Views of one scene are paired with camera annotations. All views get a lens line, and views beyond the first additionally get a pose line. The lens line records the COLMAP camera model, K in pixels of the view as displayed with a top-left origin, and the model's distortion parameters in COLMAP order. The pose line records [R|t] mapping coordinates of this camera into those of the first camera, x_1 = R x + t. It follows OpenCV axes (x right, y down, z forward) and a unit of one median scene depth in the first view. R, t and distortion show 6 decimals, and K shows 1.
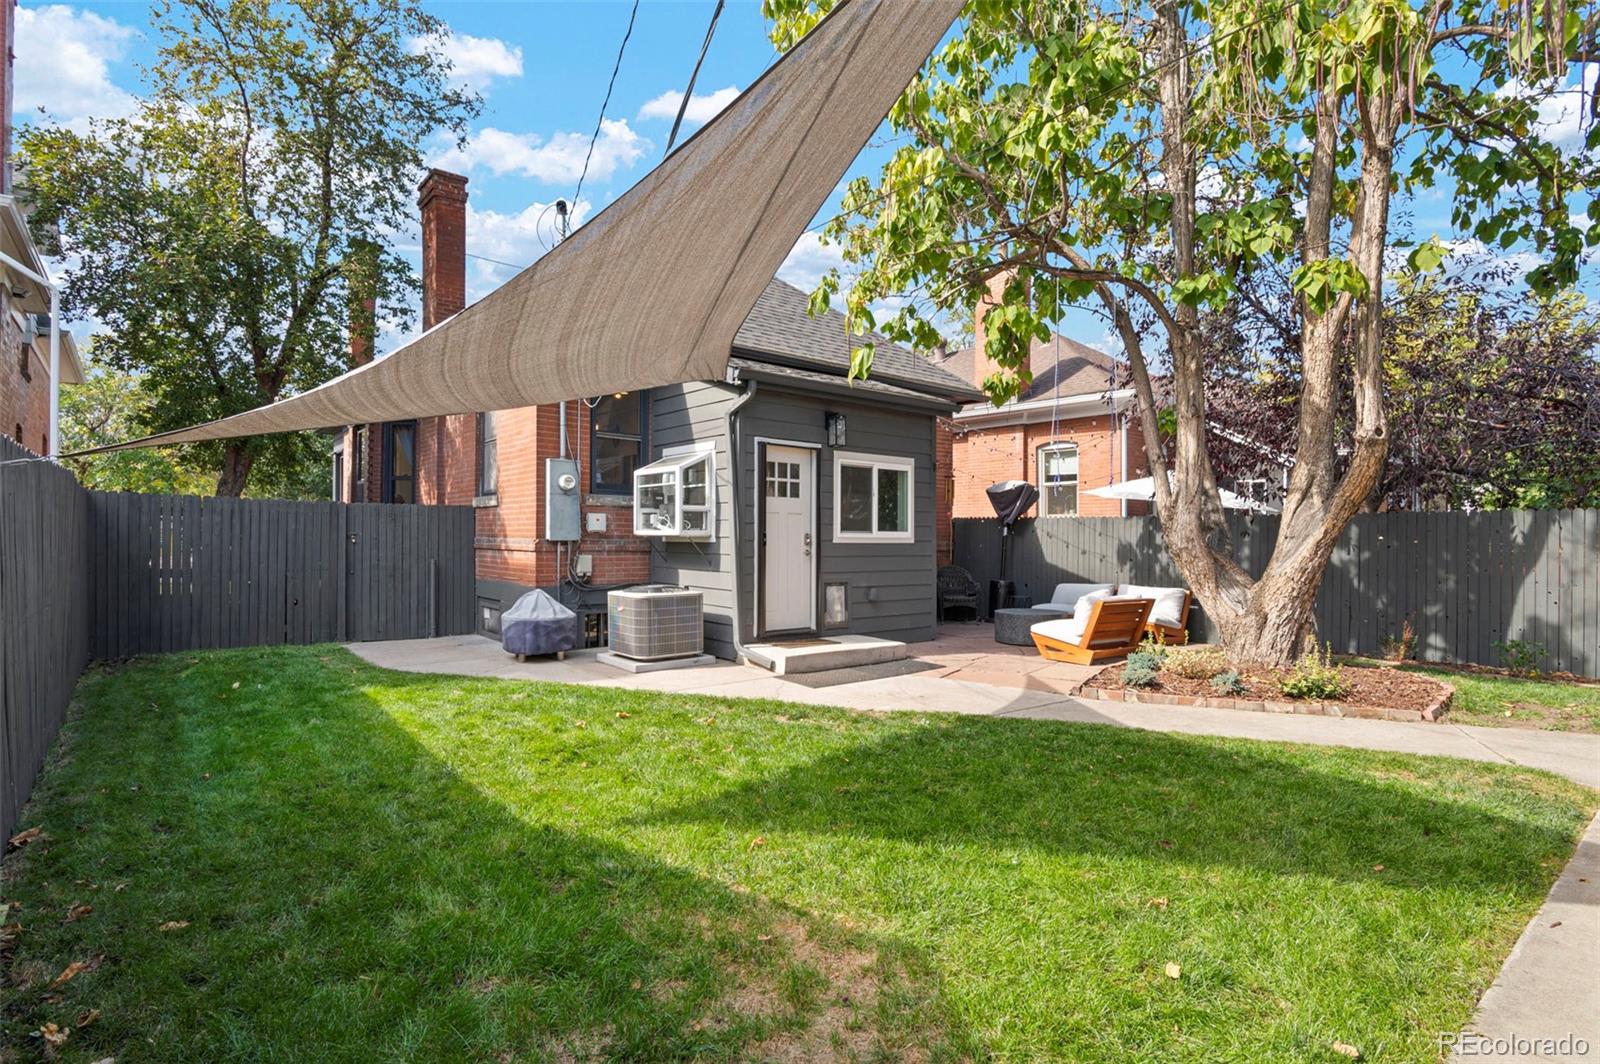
lens RADIAL K [[779.9, 0, 800.0], [0, 779.9, 532.0], [0, 0, 1]] dist [-0.017384, 0.000173]
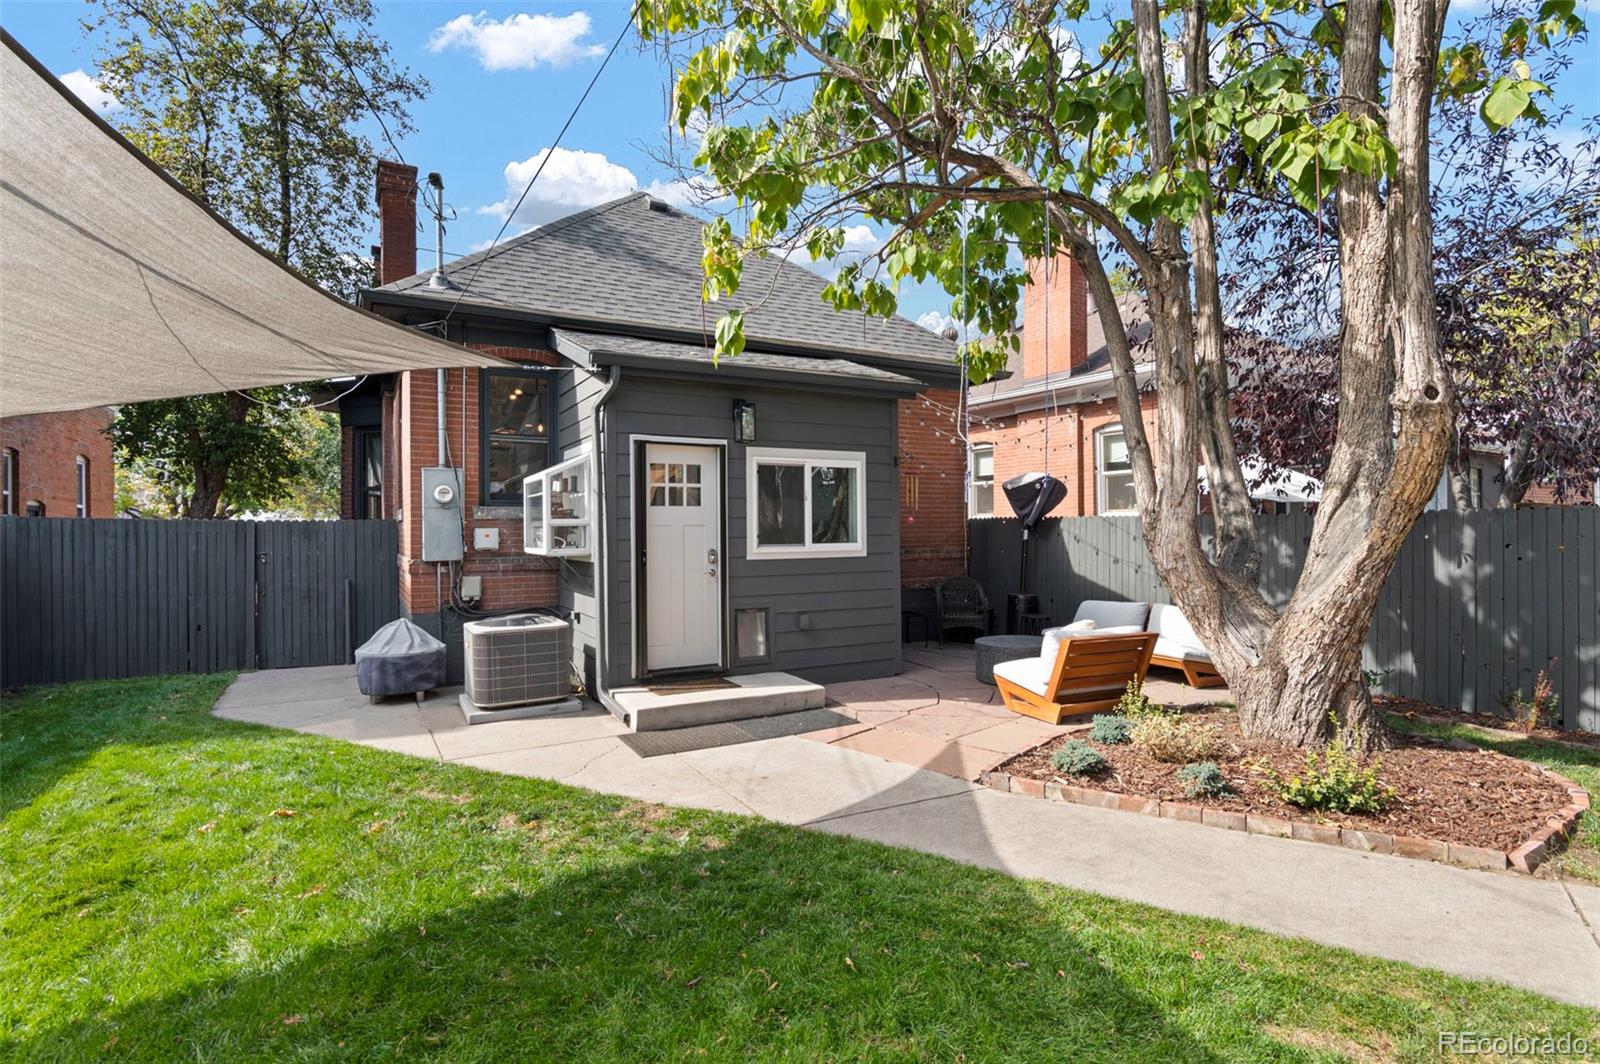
lens RADIAL K [[783.7, 0, 799.2], [0, 783.7, 522.6], [0, 0, 1]] dist [-0.018197, 0.000203]
pose [[0.984693, -0.018329, -0.173332, 0.262373], [0.018138, 0.999832, -0.002687, -0.024036], [0.173352, -0.000498, 0.984860, 0.220850]]
